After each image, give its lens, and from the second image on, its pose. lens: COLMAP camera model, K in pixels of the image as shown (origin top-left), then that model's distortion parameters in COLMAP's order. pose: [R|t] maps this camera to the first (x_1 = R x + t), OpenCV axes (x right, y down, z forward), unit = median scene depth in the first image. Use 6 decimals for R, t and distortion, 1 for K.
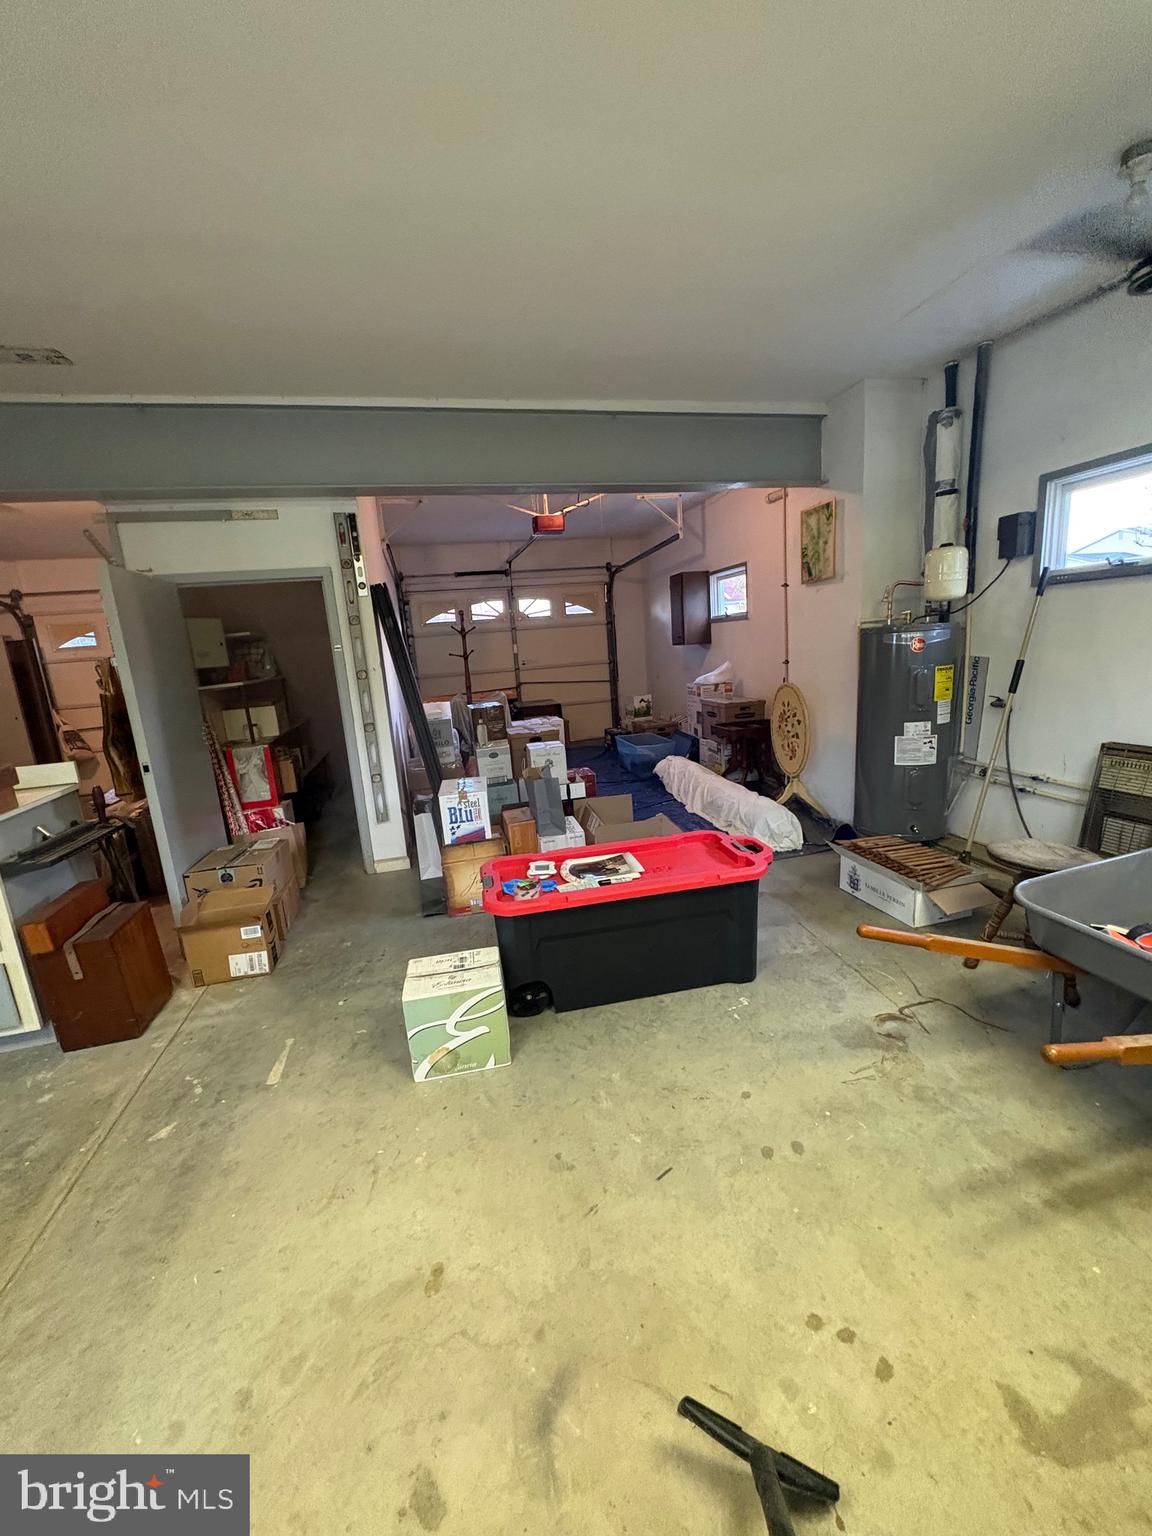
lens RADIAL K [[611.8, 0, 578.3], [0, 611.8, 765.5], [0, 0, 1]] dist [0.002802, 0.000341]
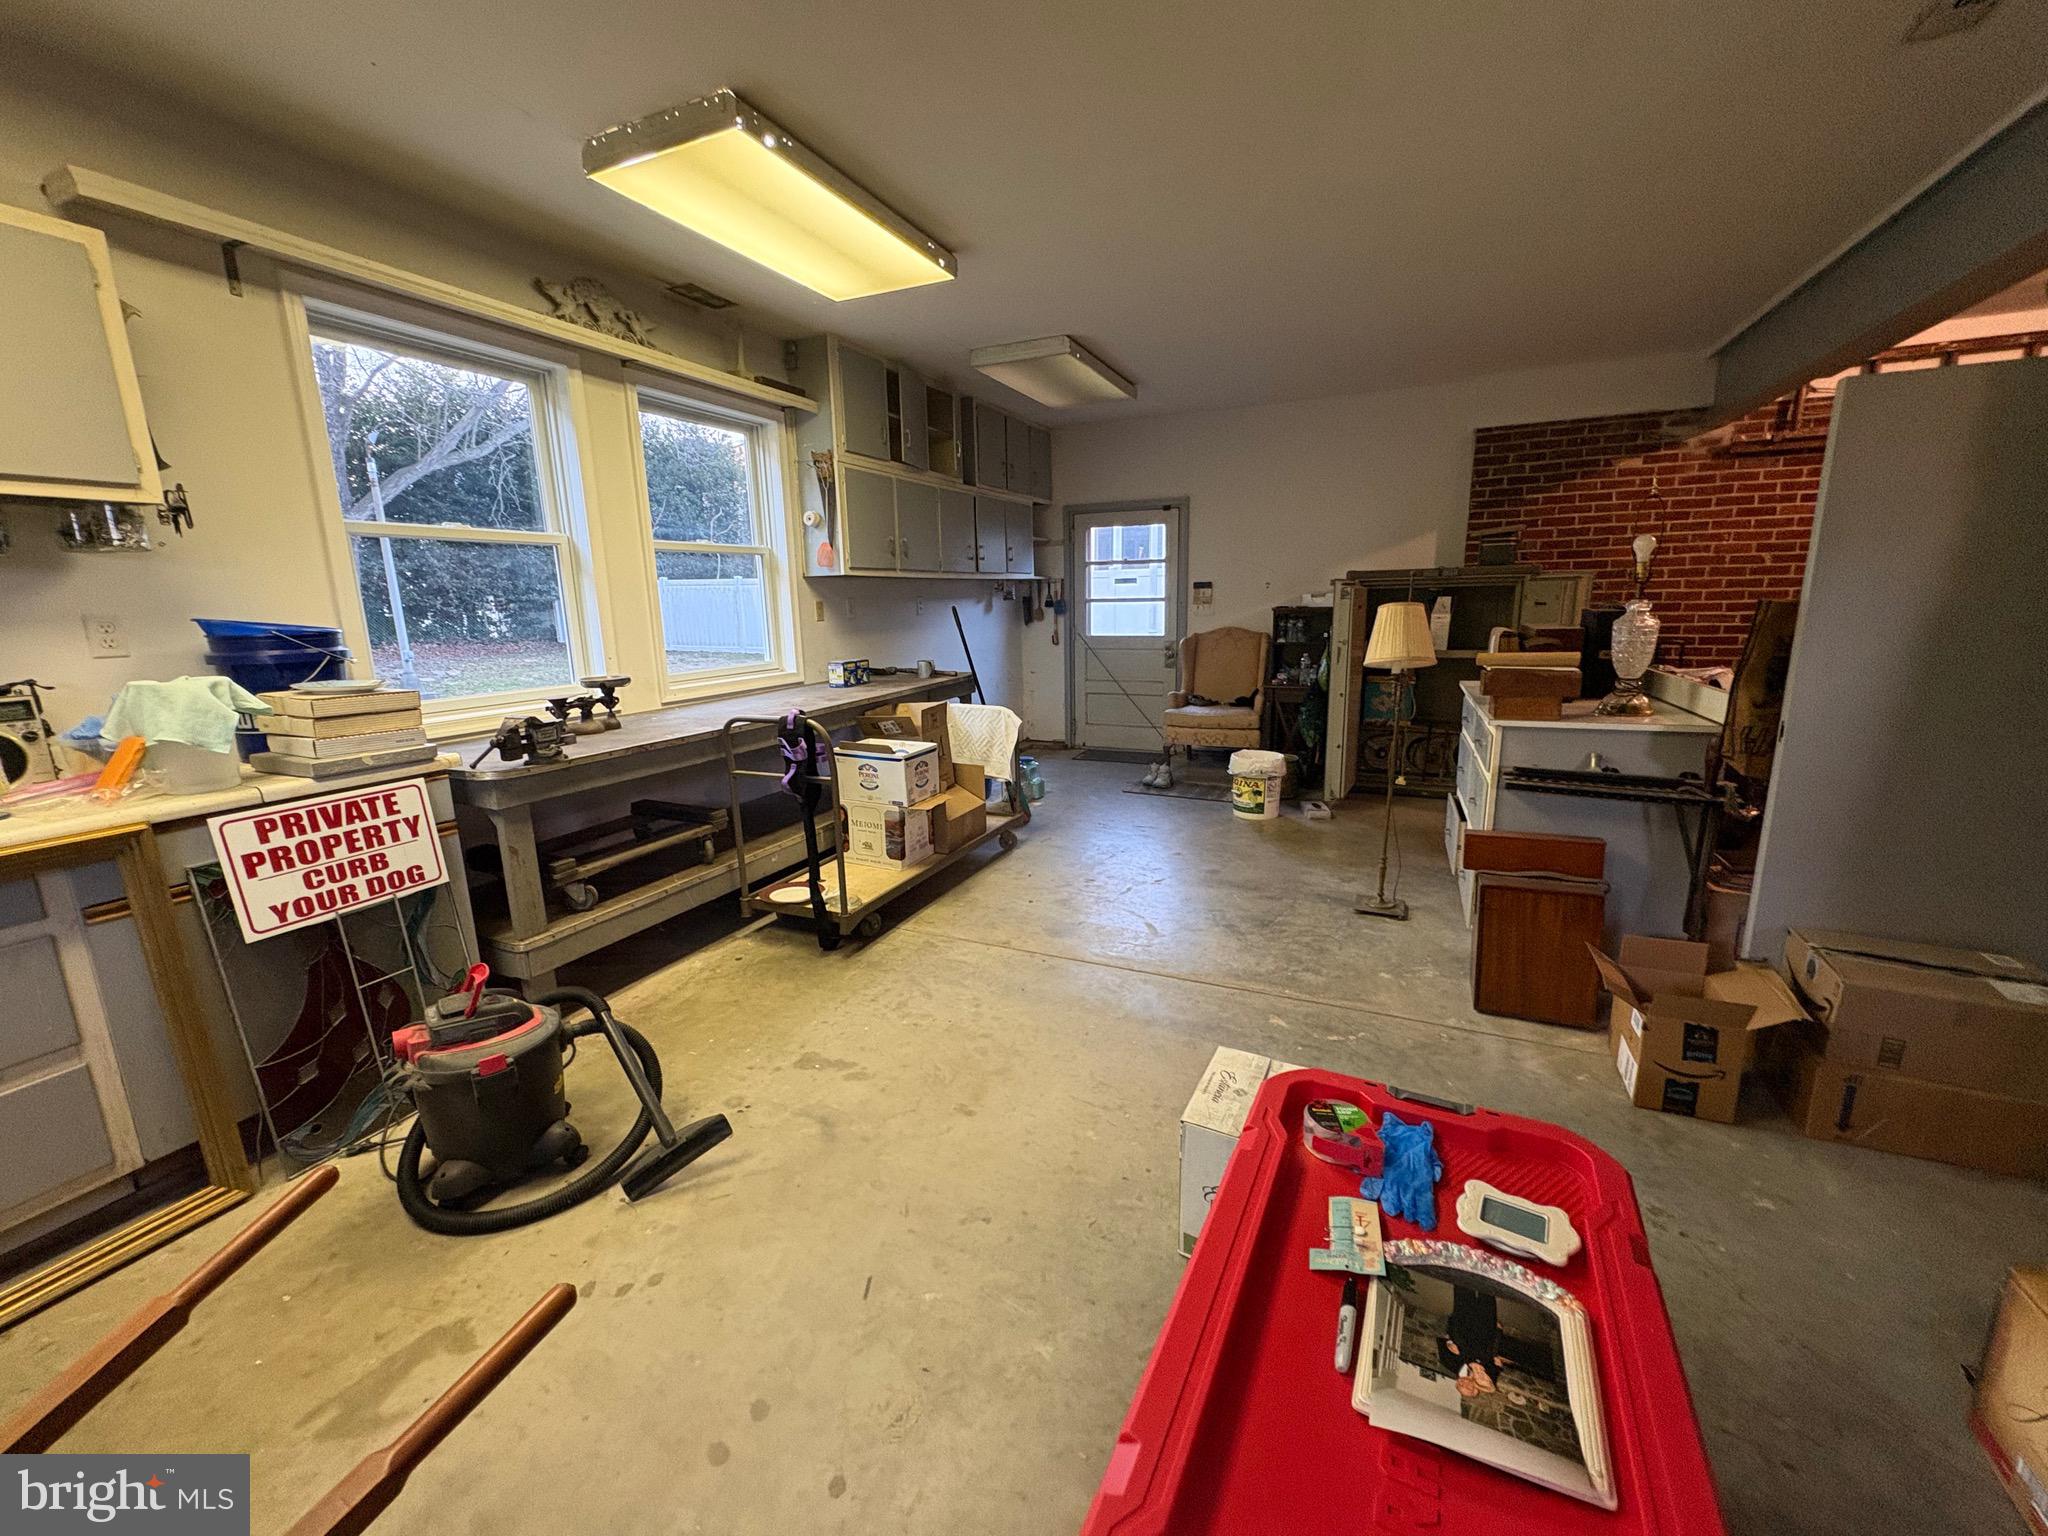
lens RADIAL K [[815.8, 0, 1025.6], [0, 815.8, 768.9], [0, 0, 1]] dist [0.002802, 0.000341]
pose [[-0.619014, 0.246056, -0.745840, 0.460531], [-0.090144, 0.921120, 0.378698, -0.253995], [0.780189, 0.301653, -0.548006, 1.121091]]
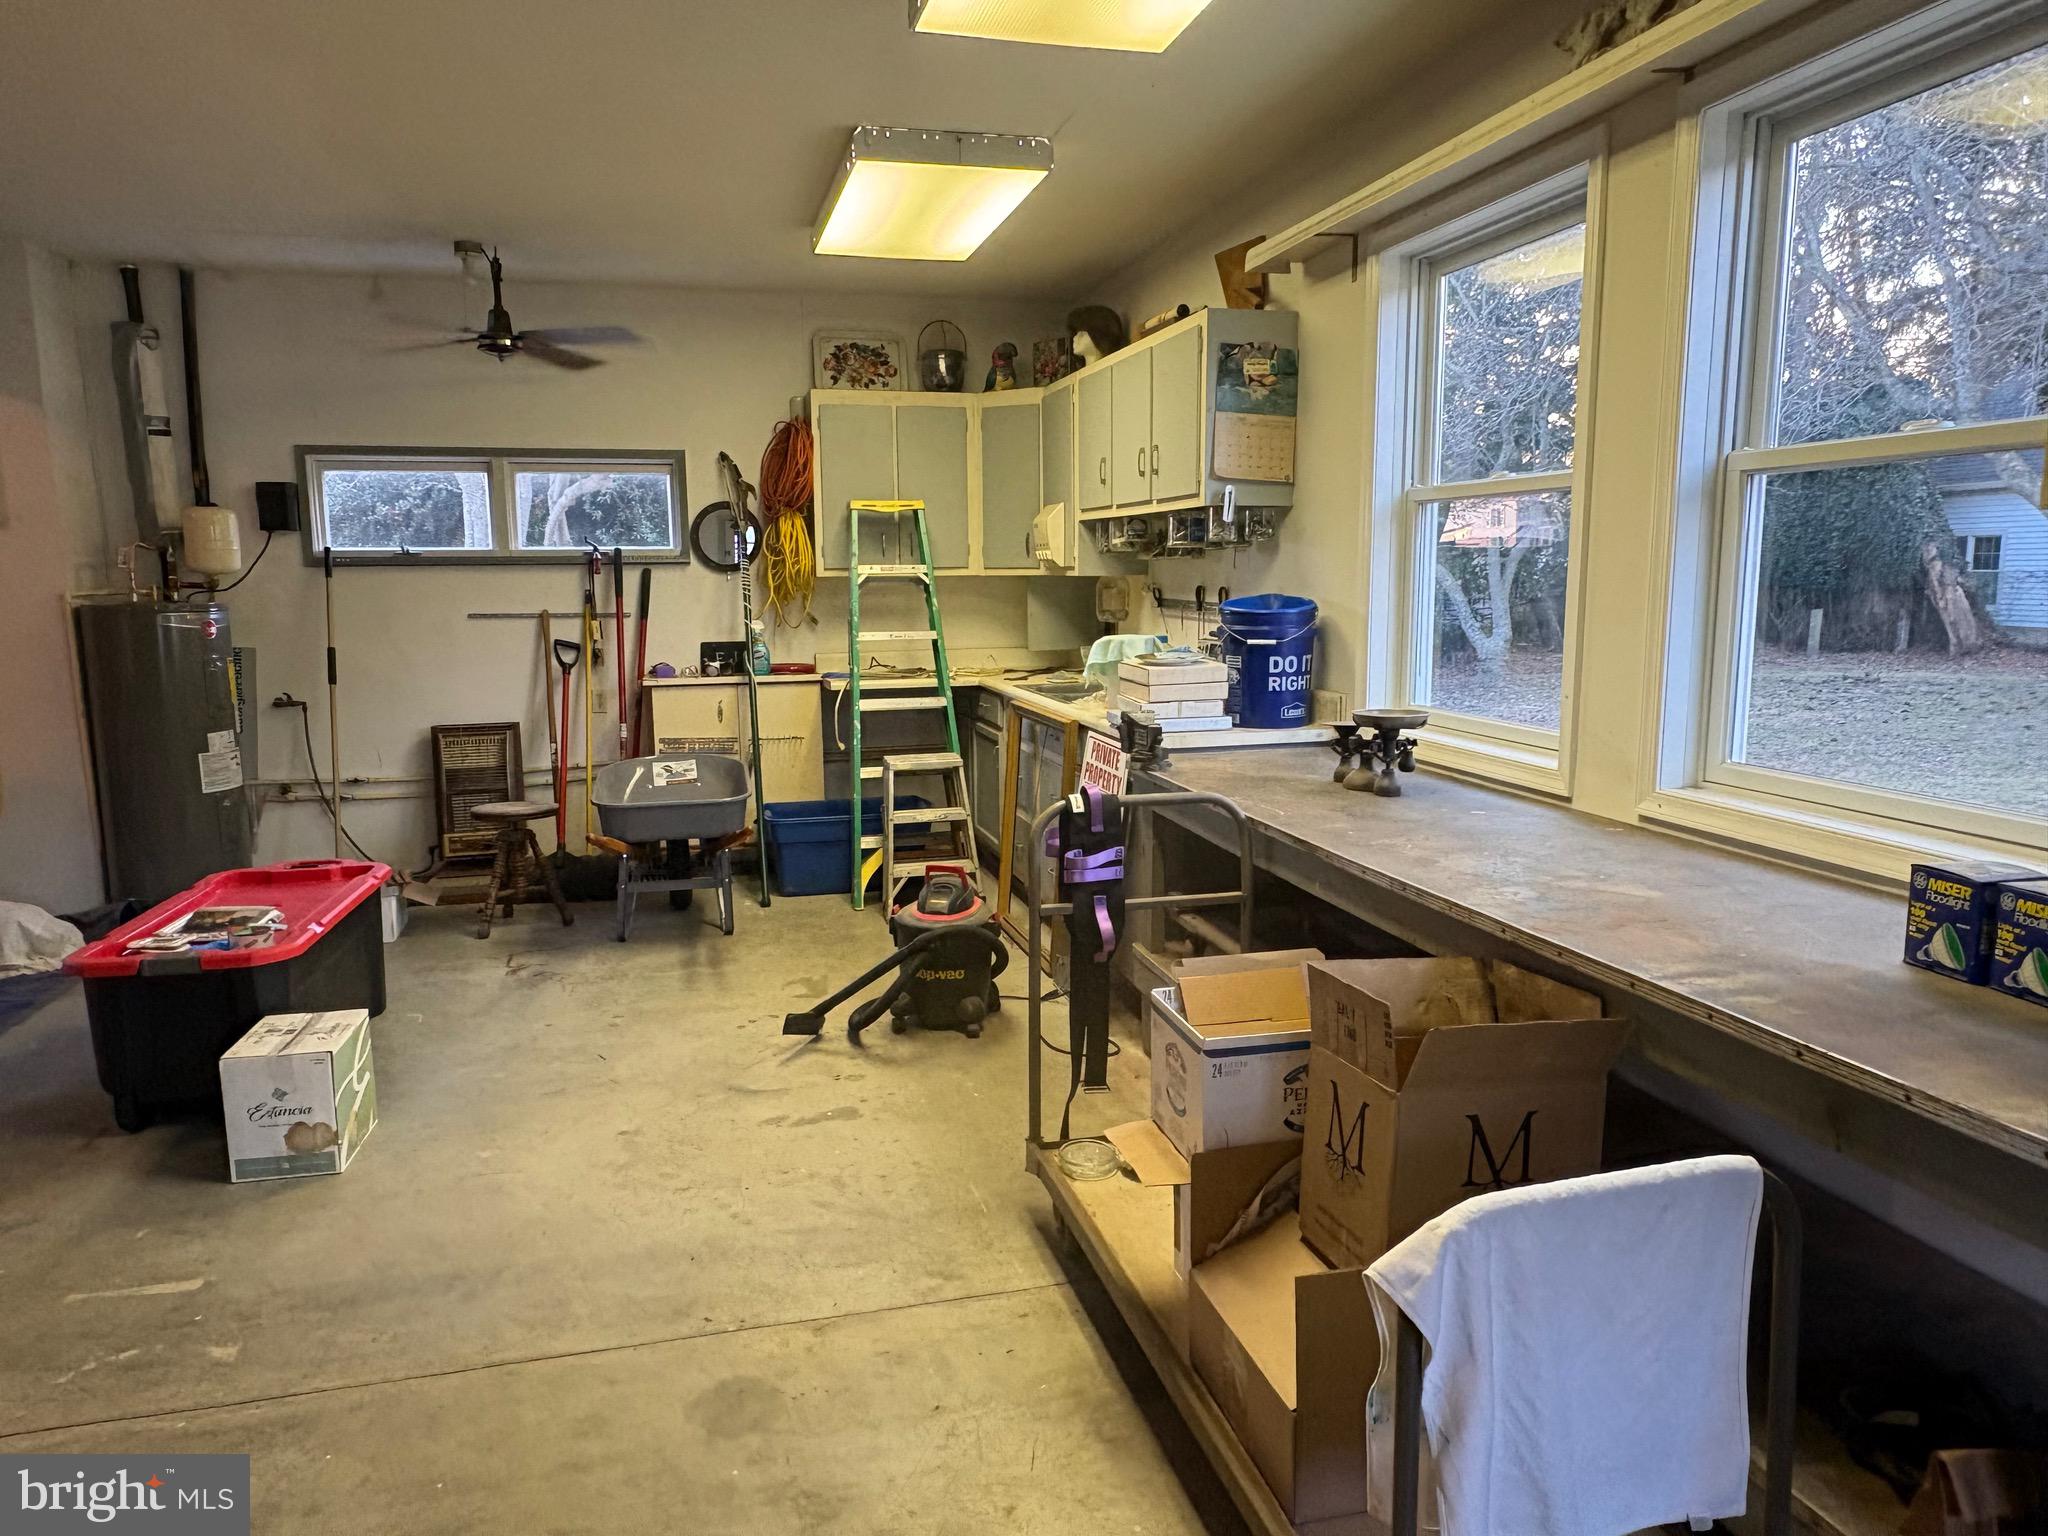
lens RADIAL K [[1309.5, 0, 1026.9], [0, 1309.5, 765.1], [0, 0, 1]] dist [-0.005536, -0.001076]
pose [[-0.020024, -0.074228, 0.997040, -1.679397], [0.208154, 0.975078, 0.076773, 0.080953], [-0.977891, 0.209075, -0.004074, 0.085239]]
